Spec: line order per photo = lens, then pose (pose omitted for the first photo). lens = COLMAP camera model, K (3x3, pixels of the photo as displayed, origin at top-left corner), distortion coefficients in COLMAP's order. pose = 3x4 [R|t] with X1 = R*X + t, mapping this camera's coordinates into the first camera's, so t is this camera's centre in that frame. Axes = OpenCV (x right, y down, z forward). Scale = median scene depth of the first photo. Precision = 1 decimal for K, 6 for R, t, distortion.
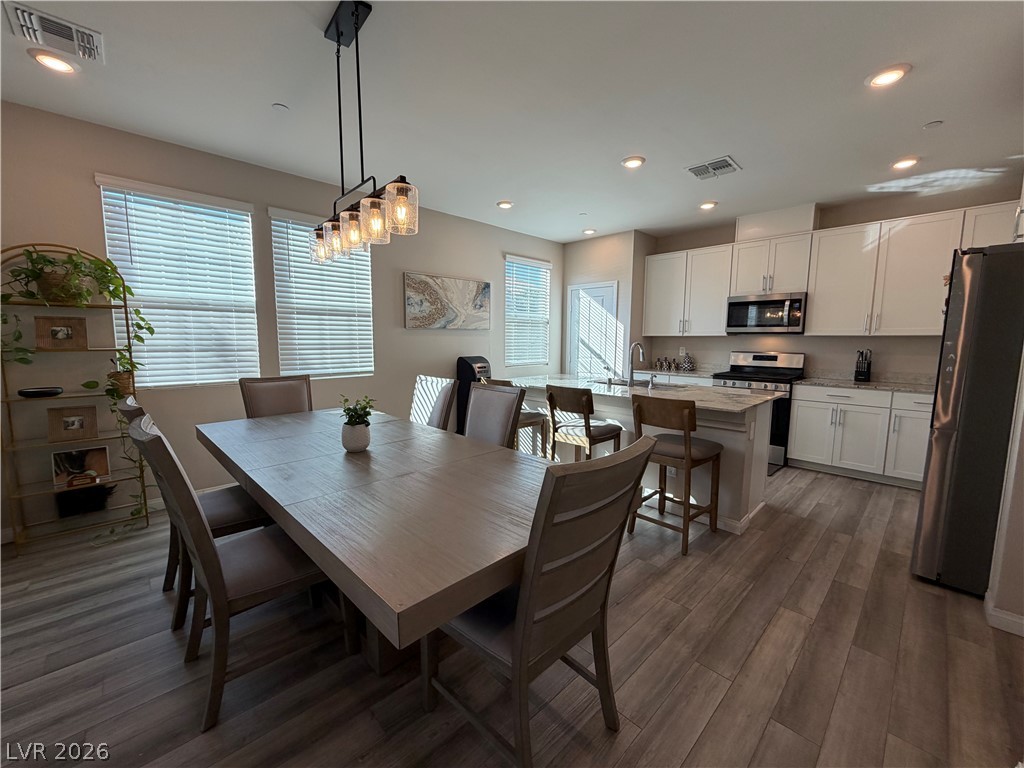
lens RADIAL K [[408.5, 0, 509.8], [0, 408.5, 385.9], [0, 0, 1]] dist [-0.001183, 0.000556]
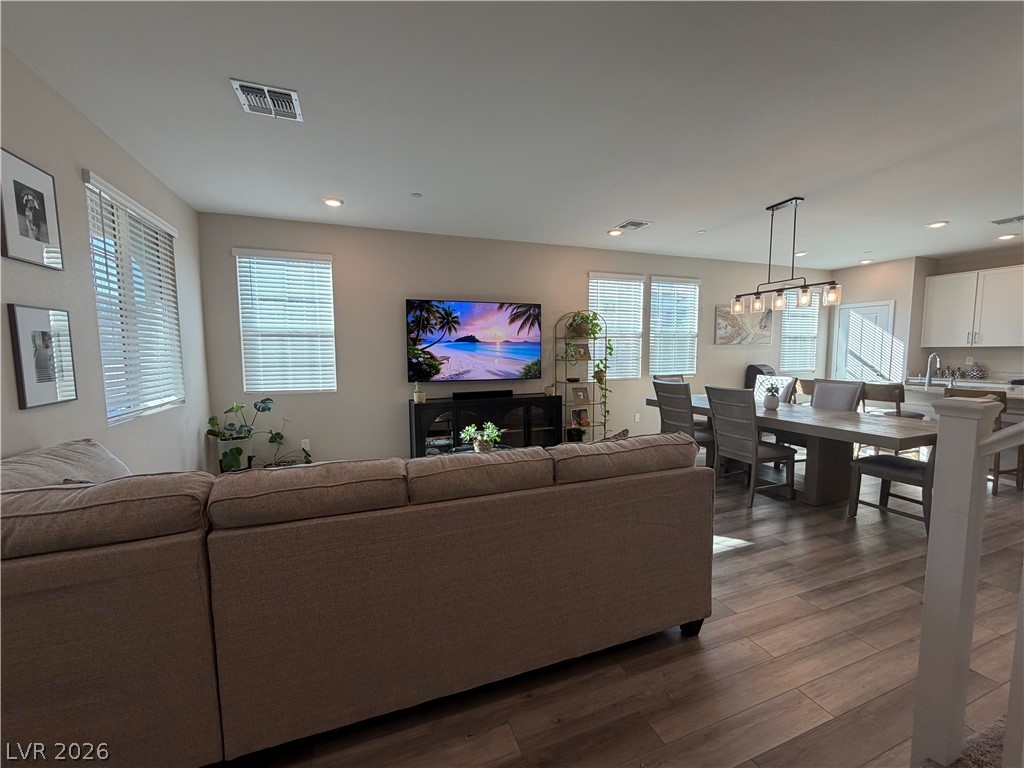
lens RADIAL K [[408.5, 0, 510.0], [0, 408.5, 384.9], [0, 0, 1]] dist [-0.001183, 0.000556]
pose [[0.920623, 0.020473, -0.389915, -0.352662], [-0.032931, 0.999138, -0.025292, 0.060264], [0.389061, 0.036124, 0.920504, -0.602592]]
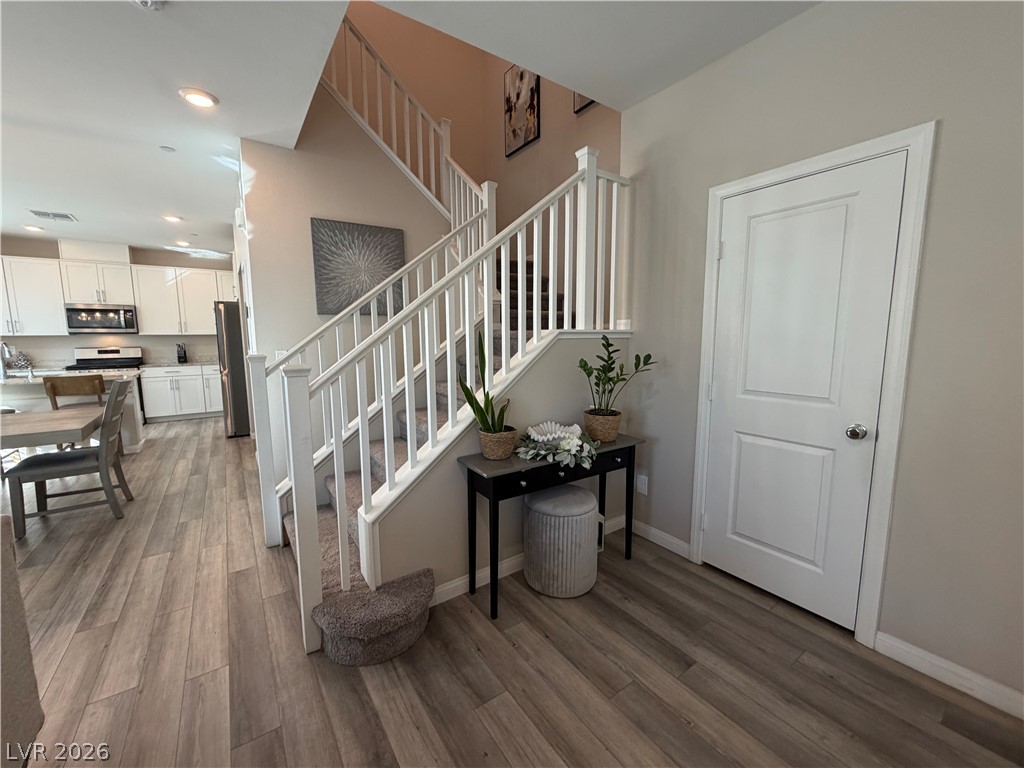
lens RADIAL K [[408.5, 0, 509.7], [0, 408.5, 385.3], [0, 0, 1]] dist [-0.001183, 0.000556]
pose [[0.151372, -0.127363, 0.980237, -0.526084], [0.121228, 0.986570, 0.109465, 0.055109], [-0.981015, 0.102262, 0.164779, -0.518906]]
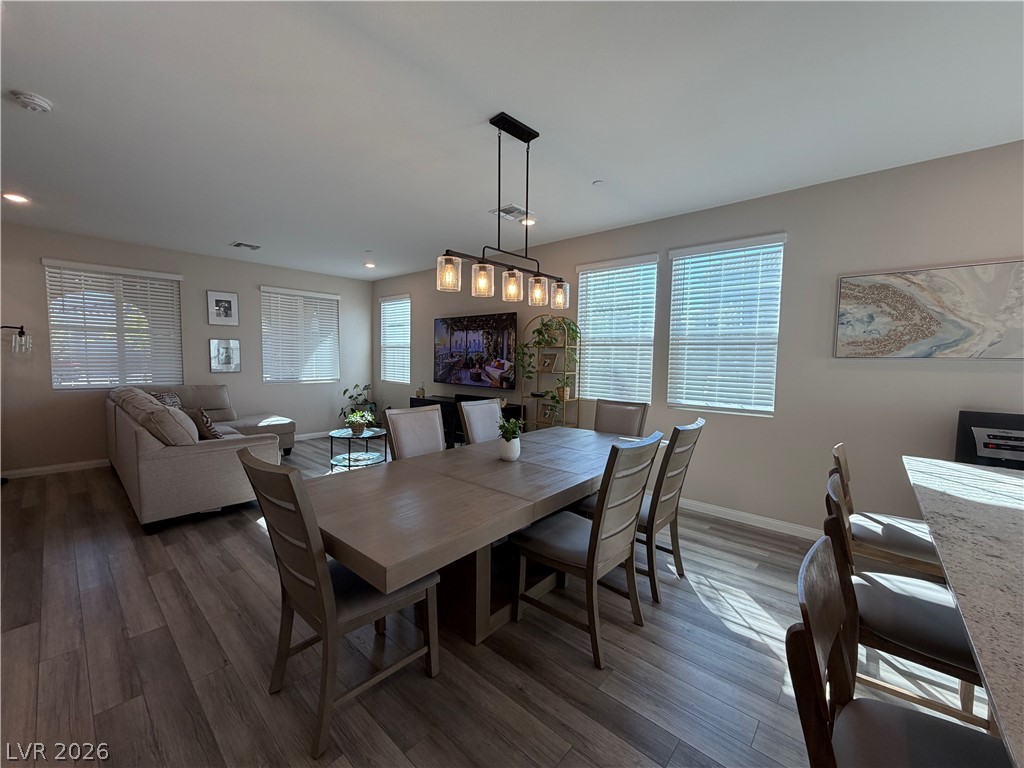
lens RADIAL K [[408.5, 0, 510.7], [0, 408.5, 386.2], [0, 0, 1]] dist [-0.001183, 0.000556]
pose [[0.080858, 0.064988, -0.994605, 0.386506], [-0.131301, 0.989870, 0.054004, -0.058775], [0.988039, 0.126226, 0.088572, 0.396559]]
